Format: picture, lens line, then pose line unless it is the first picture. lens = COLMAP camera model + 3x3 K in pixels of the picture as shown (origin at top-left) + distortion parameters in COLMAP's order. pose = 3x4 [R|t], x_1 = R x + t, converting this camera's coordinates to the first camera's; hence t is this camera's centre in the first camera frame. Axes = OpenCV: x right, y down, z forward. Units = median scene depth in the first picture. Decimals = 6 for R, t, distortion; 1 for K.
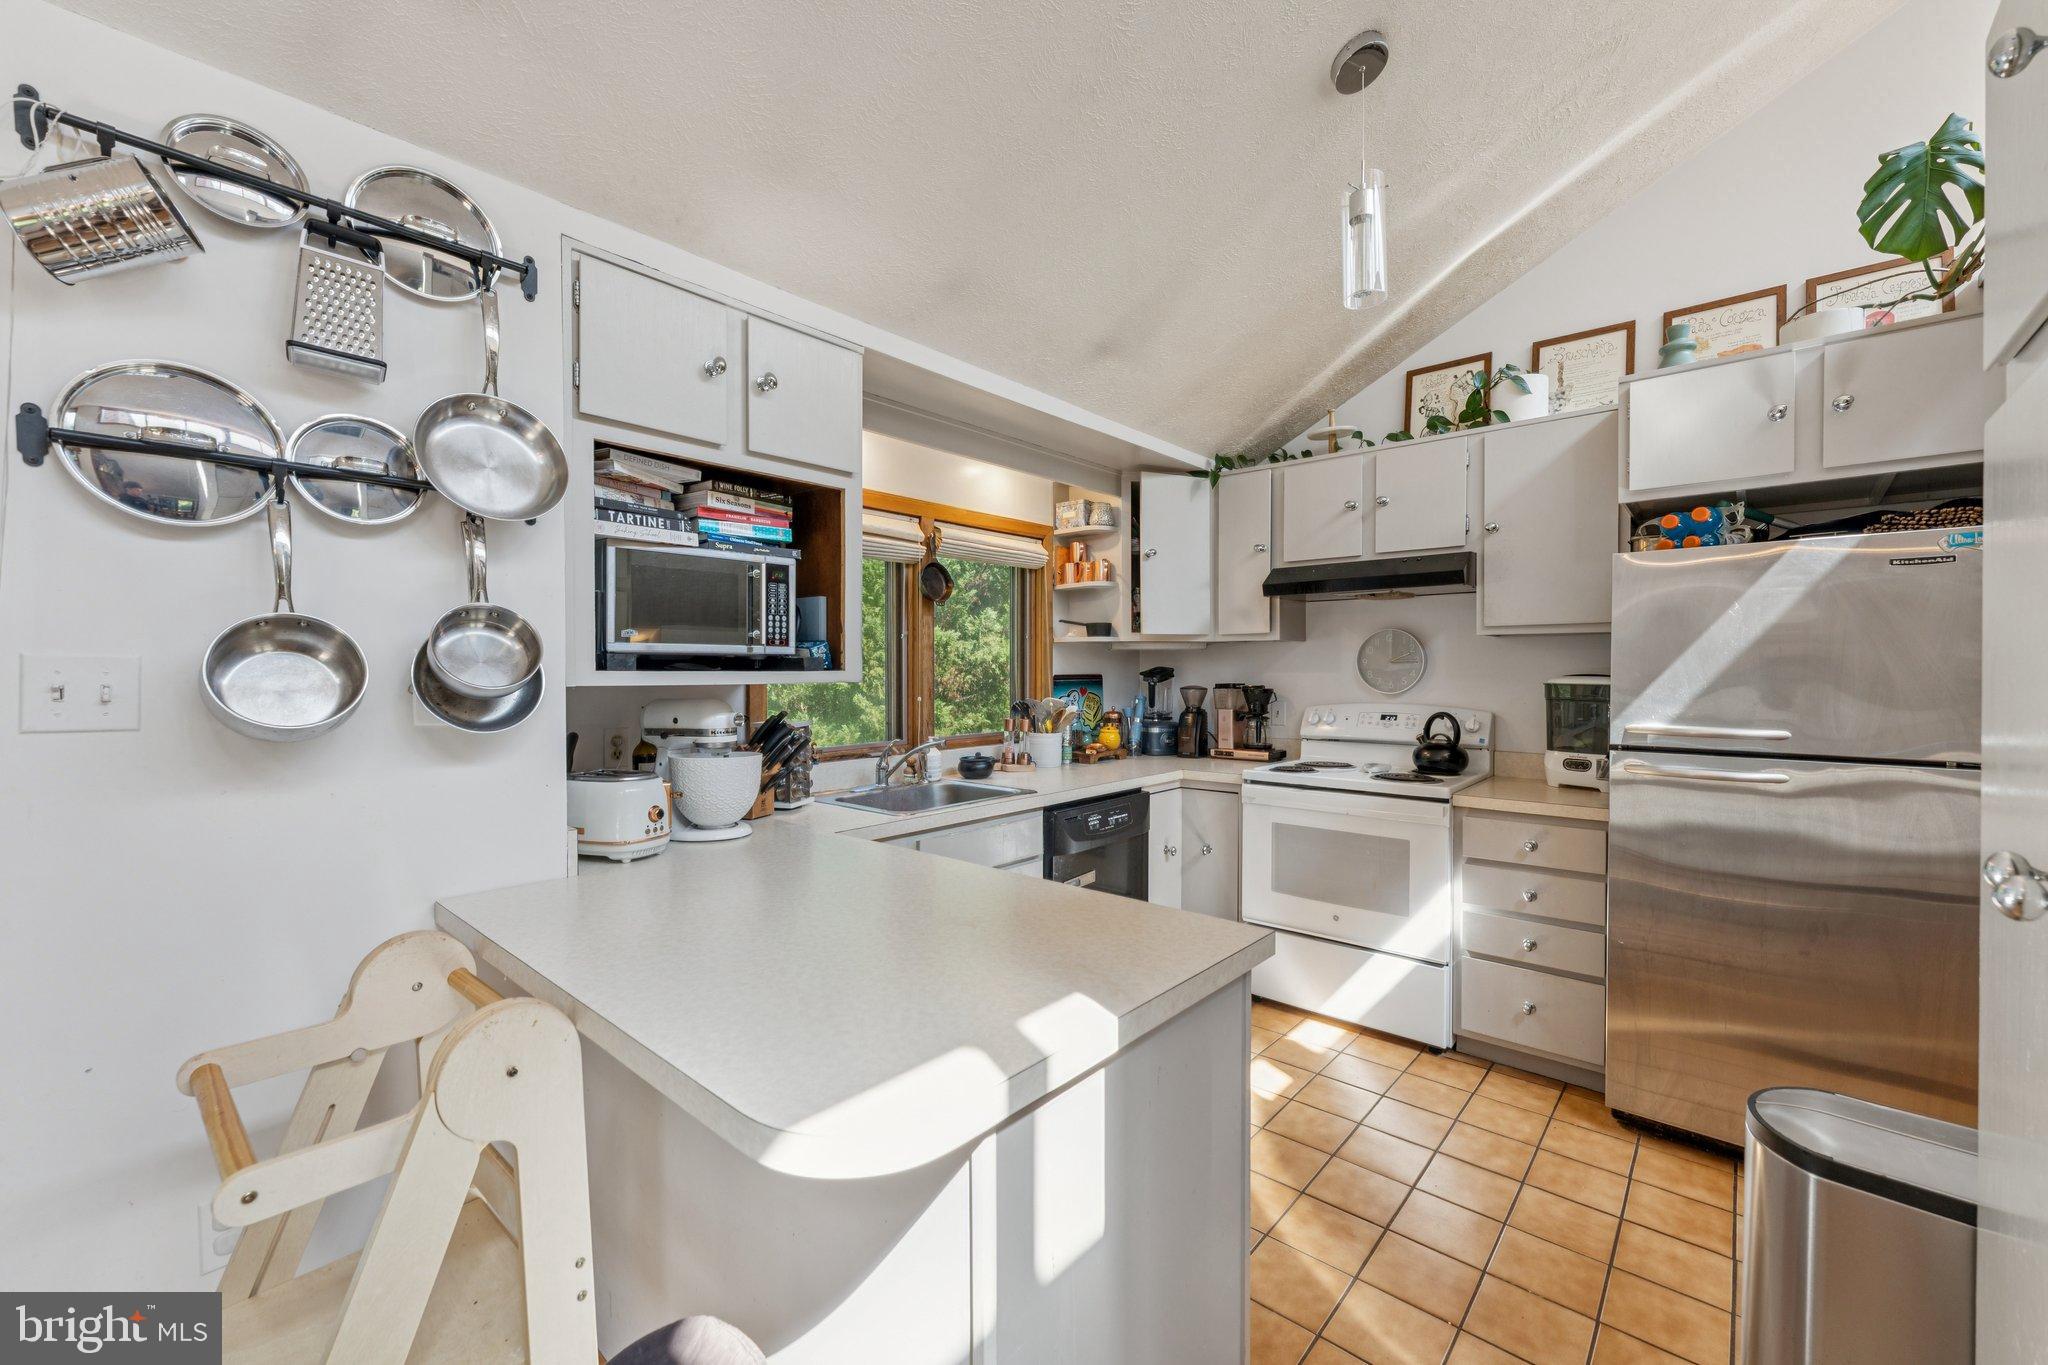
lens RADIAL K [[824.5, 0, 1026.8], [0, 824.5, 681.1], [0, 0, 1]] dist [0.001996, -0.000536]
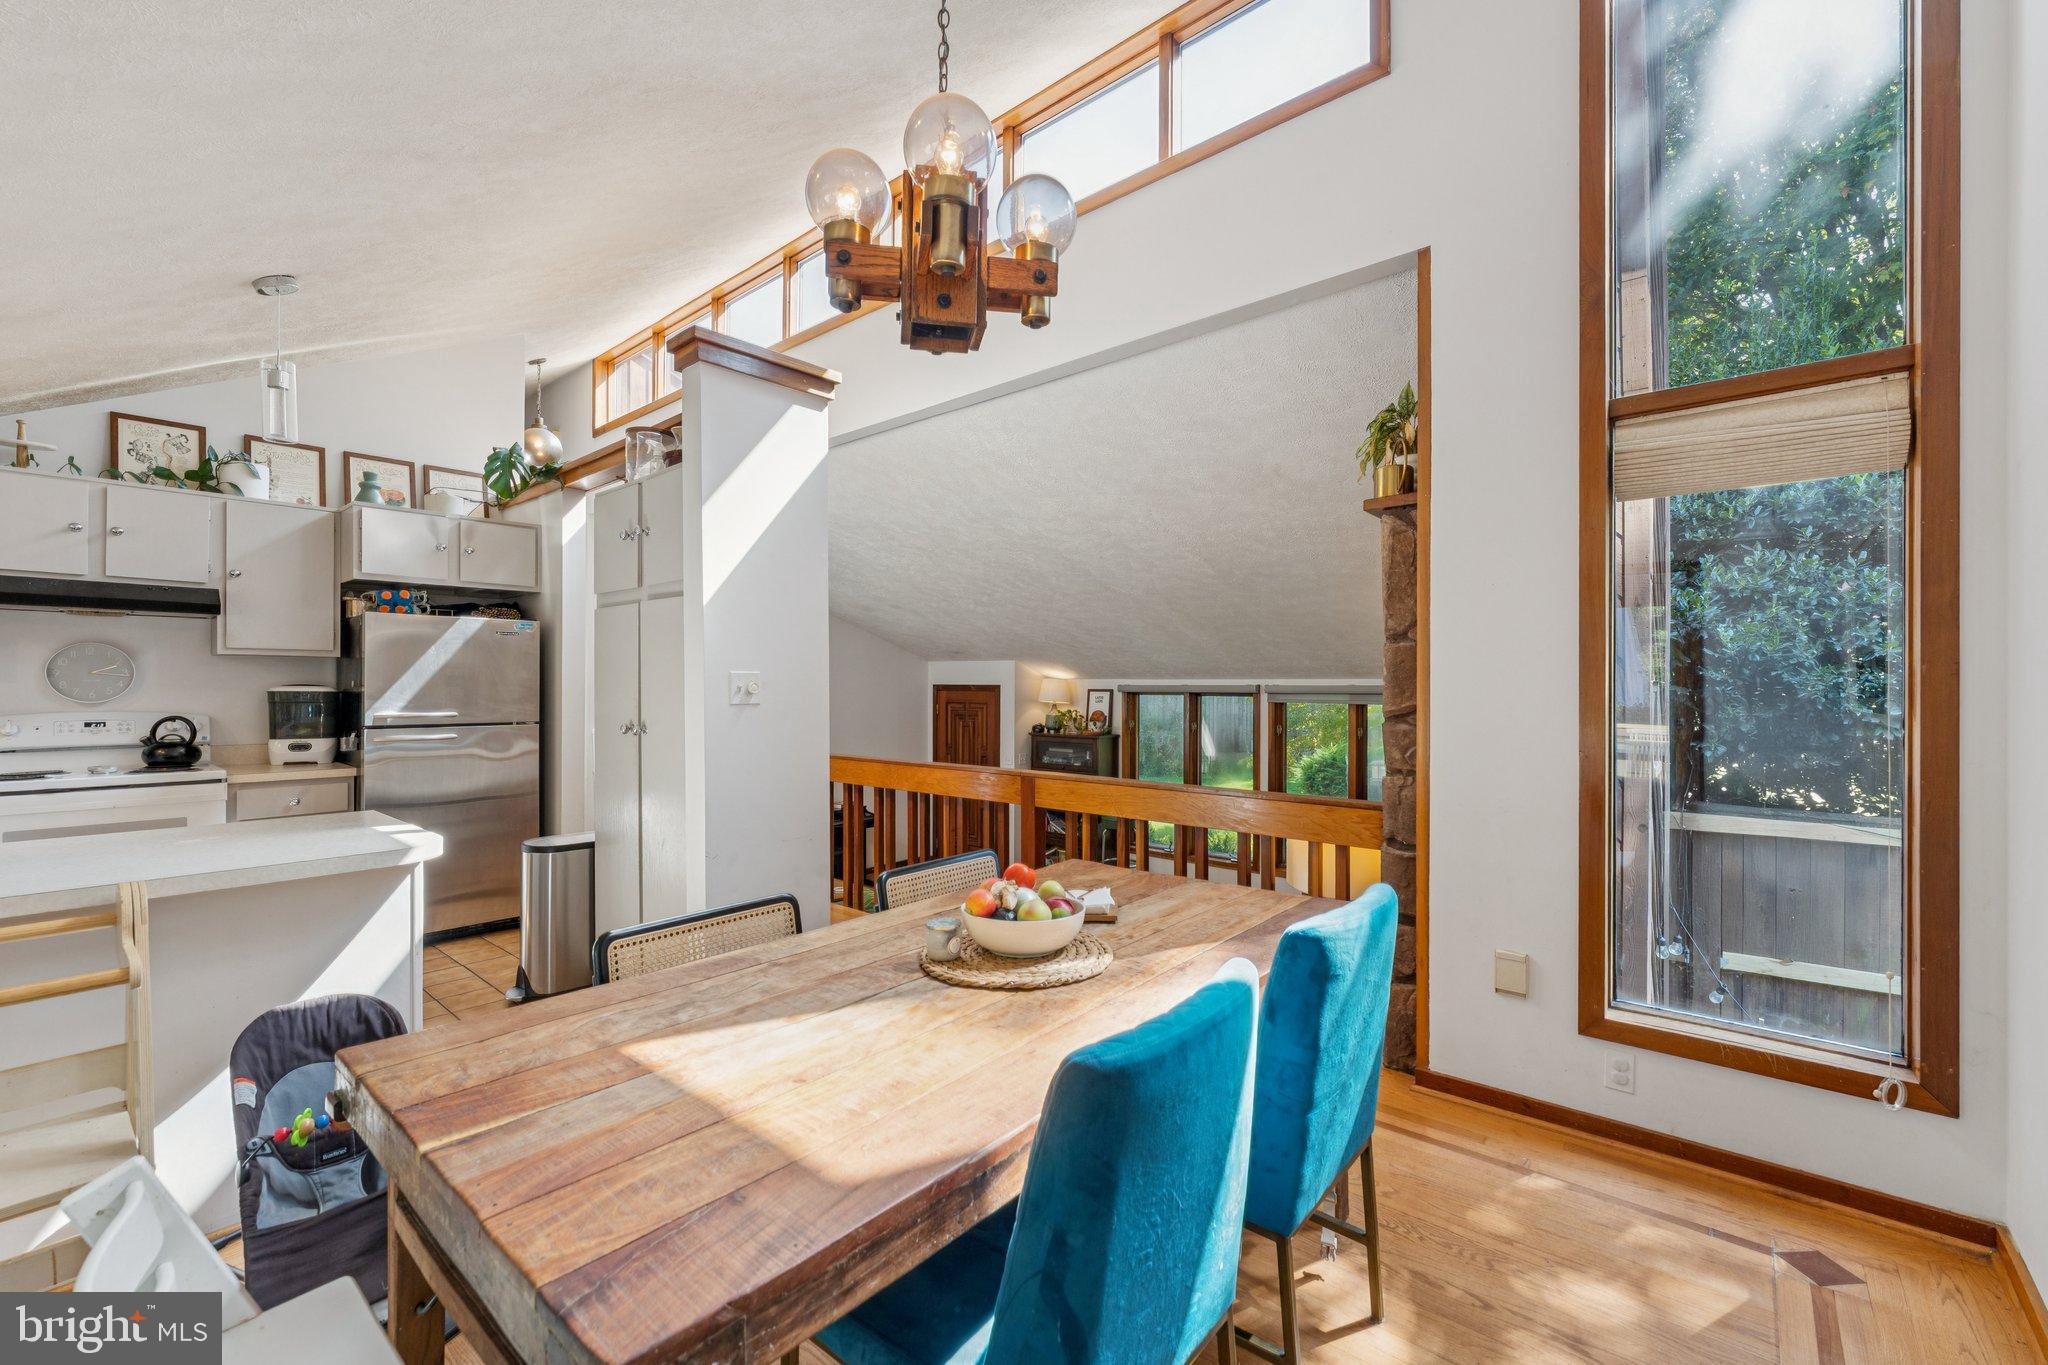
lens RADIAL K [[824.5, 0, 1026.5], [0, 824.5, 686.3], [0, 0, 1]] dist [0.001996, -0.000536]
pose [[-0.011919, 0.000952, 0.999929, -0.786420], [0.011980, 0.999928, -0.000809, 0.011310], [-0.999857, 0.011970, -0.011930, -0.254557]]
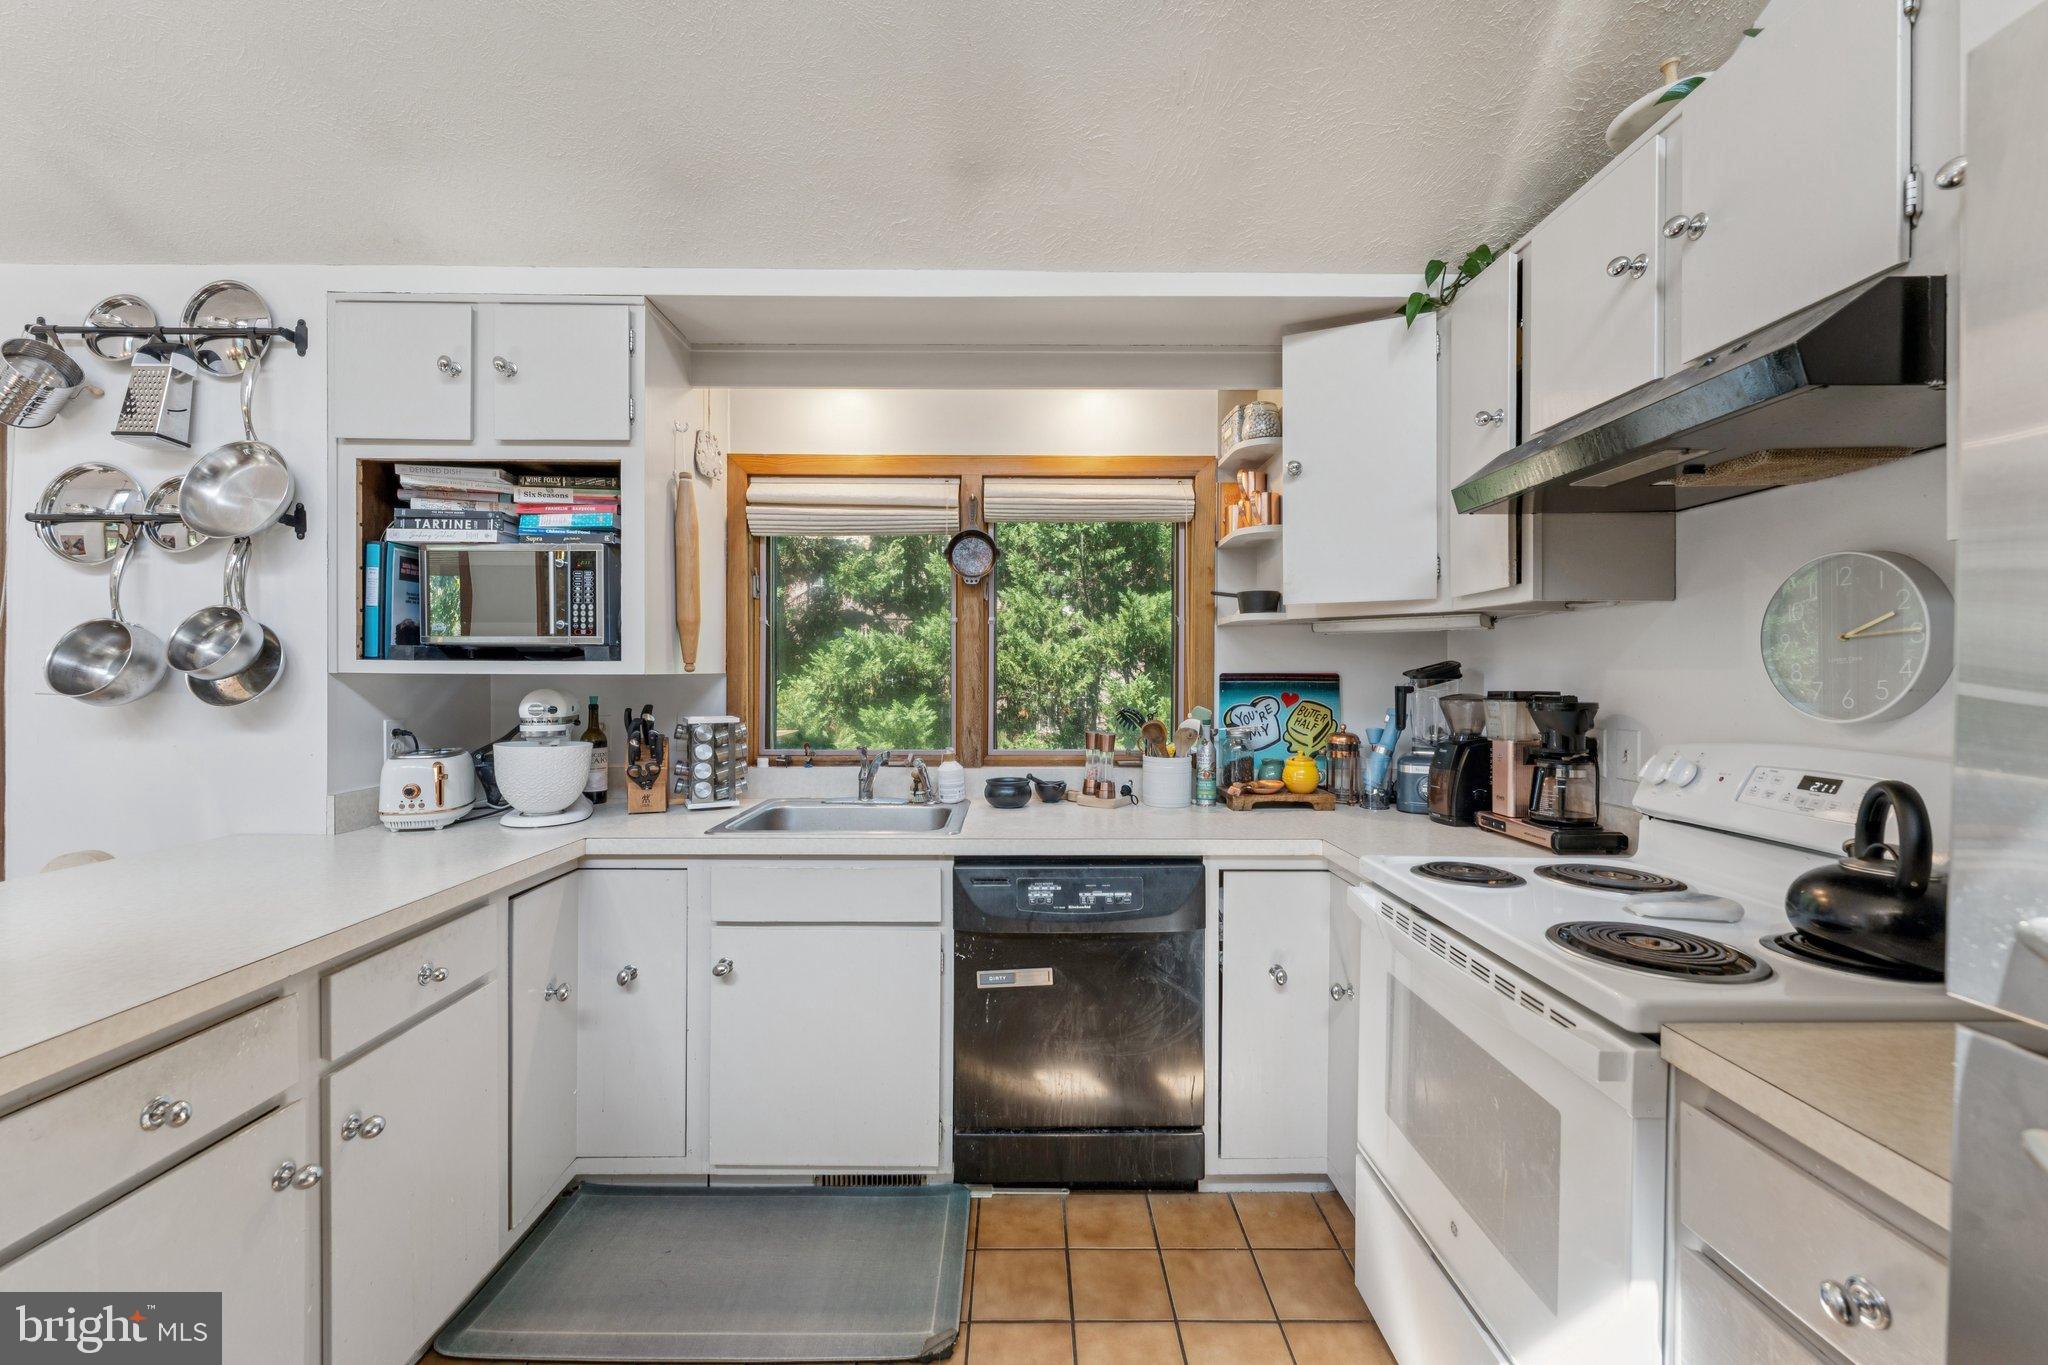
lens RADIAL K [[824.5, 0, 1024.6], [0, 824.5, 677.2], [0, 0, 1]] dist [0.001996, -0.000536]
pose [[0.659079, 0.006051, -0.752049, 0.571639], [-0.015214, 0.999870, -0.005289, 0.002528], [0.751920, 0.014927, 0.659085, 0.561162]]
